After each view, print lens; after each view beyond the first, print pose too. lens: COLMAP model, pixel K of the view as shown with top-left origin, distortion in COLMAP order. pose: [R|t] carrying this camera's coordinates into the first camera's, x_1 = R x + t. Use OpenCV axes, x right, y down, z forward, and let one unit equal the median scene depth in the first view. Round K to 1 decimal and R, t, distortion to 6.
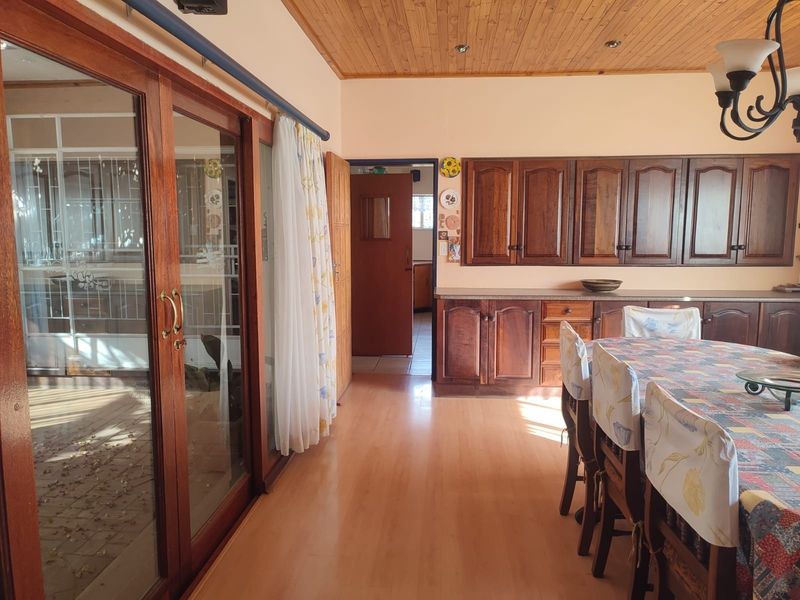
lens RADIAL K [[583.4, 0, 399.3], [0, 583.4, 293.9], [0, 0, 1]] dist [0.031785, -0.008270]
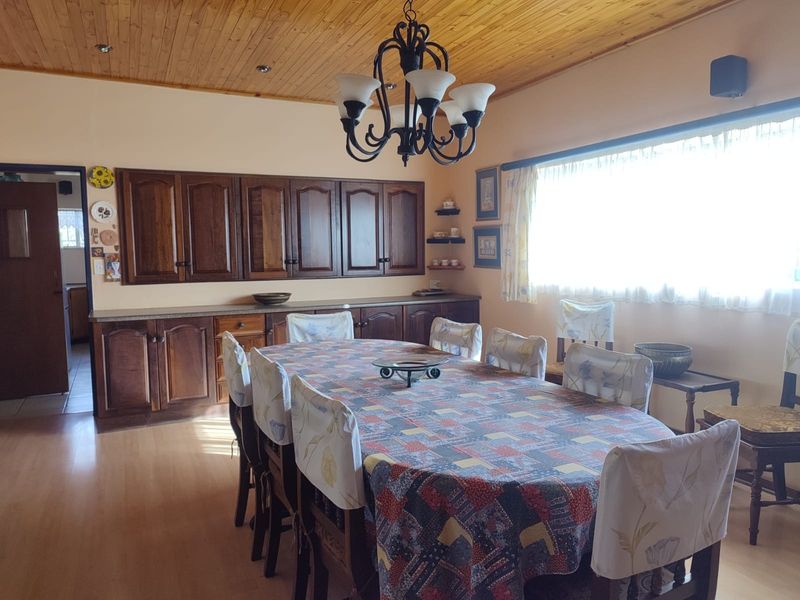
lens RADIAL K [[583.4, 0, 402.7], [0, 583.4, 298.3], [0, 0, 1]] dist [0.031785, -0.008270]
pose [[0.869471, -0.050522, 0.491393, 0.037124], [0.067071, 0.997618, -0.016107, 0.017999], [-0.489409, 0.046962, 0.870789, -0.017425]]
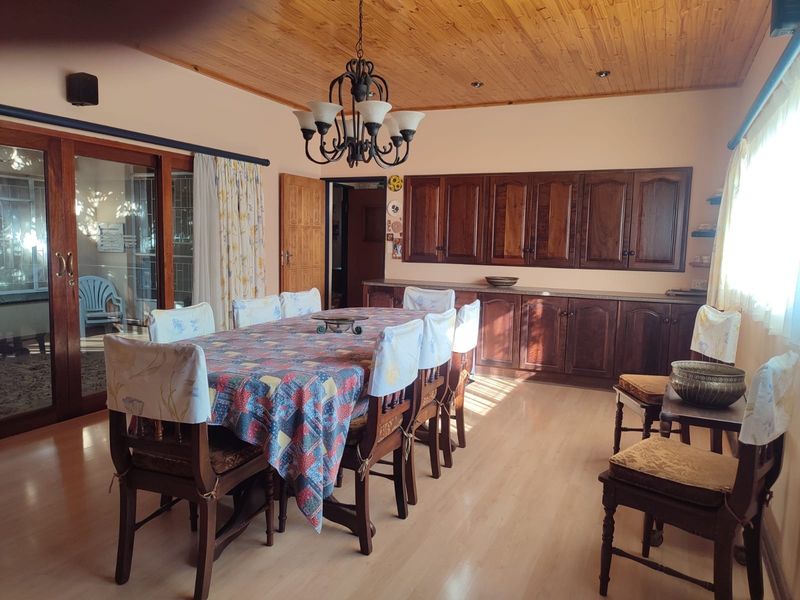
lens RADIAL K [[583.4, 0, 399.9], [0, 583.4, 304.8], [0, 0, 1]] dist [0.031785, -0.008270]
pose [[0.937793, 0.059944, -0.341982, 0.566607], [-0.060867, 0.998113, 0.008042, 0.035805], [0.341819, 0.013274, 0.939672, -0.183619]]
